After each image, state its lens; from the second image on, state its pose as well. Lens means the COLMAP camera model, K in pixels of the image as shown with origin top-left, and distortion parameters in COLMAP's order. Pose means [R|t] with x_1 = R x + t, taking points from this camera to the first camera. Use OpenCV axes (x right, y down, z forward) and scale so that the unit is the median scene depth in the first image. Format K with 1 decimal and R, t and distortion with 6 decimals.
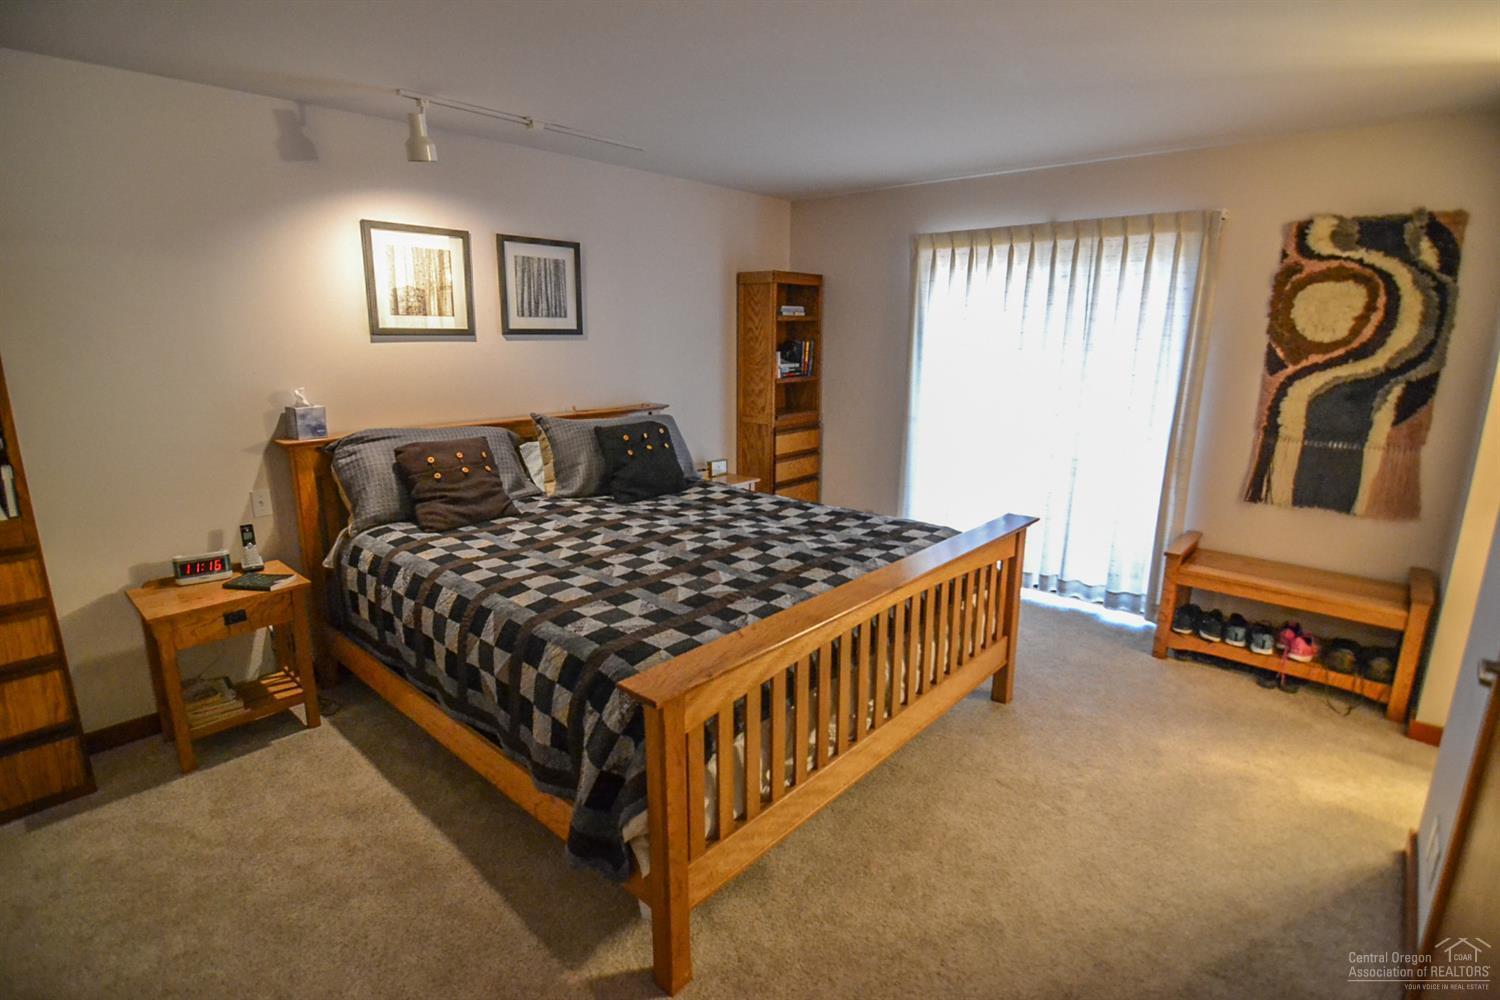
lens RADIAL K [[732.6, 0, 743.9], [0, 732.6, 498.9], [0, 0, 1]] dist [-0.012364, -0.007791]
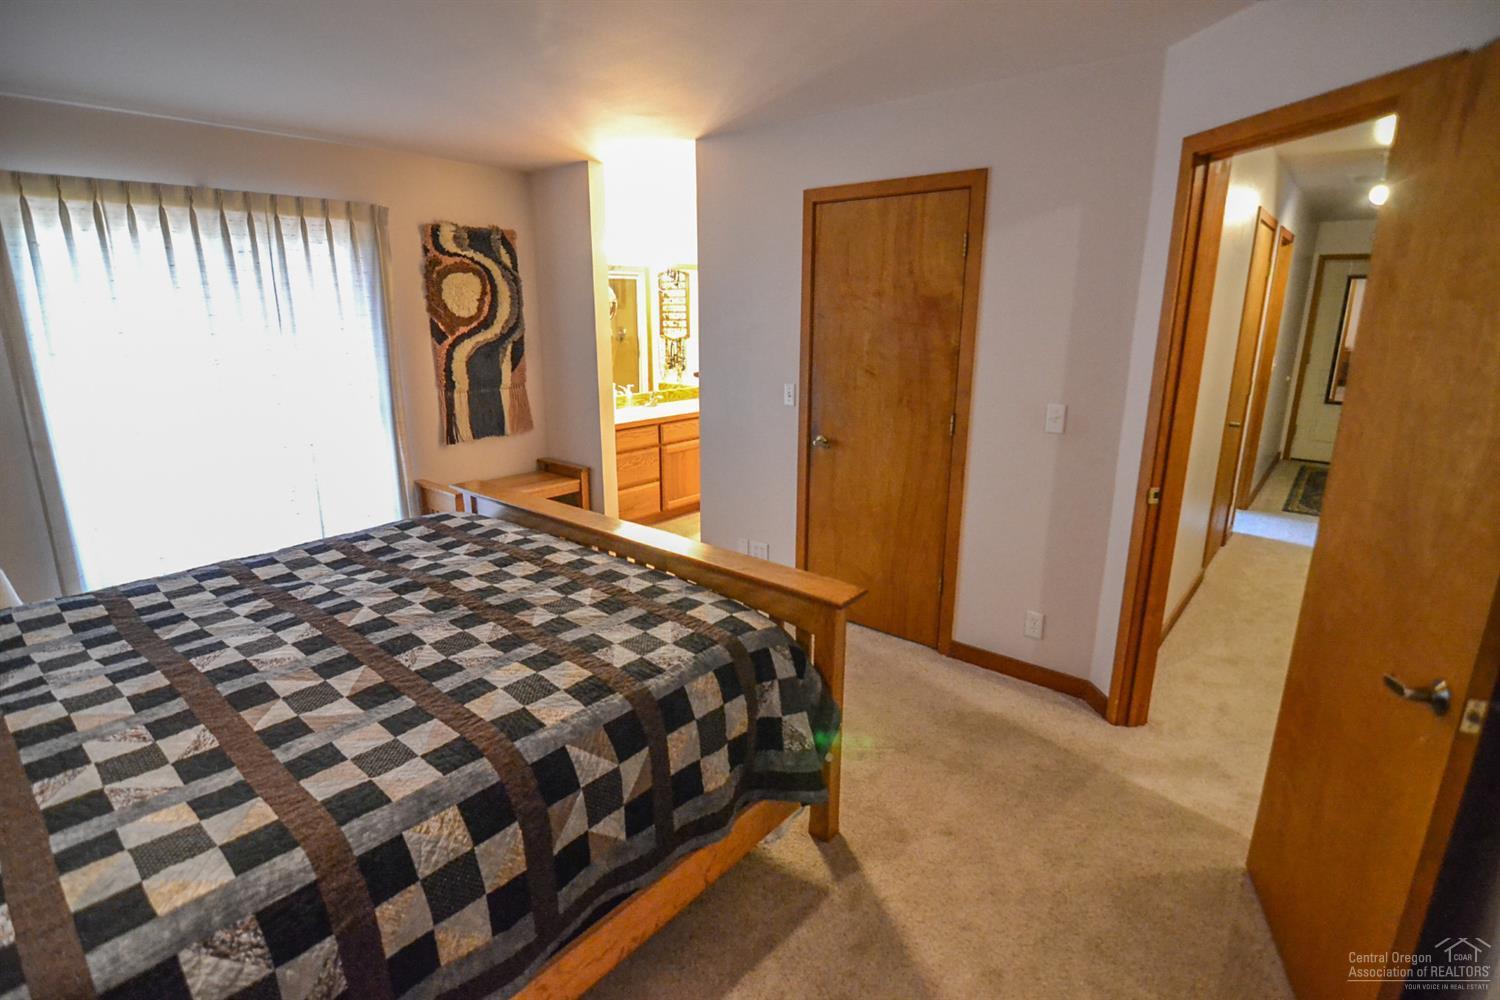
lens RADIAL K [[732.6, 0, 742.9], [0, 732.6, 499.9], [0, 0, 1]] dist [-0.012364, -0.007791]
pose [[-0.038291, -0.256689, 0.965735, -0.662552], [0.225350, 0.939330, 0.258605, -0.135248], [-0.973525, 0.227531, 0.021877, 0.553922]]
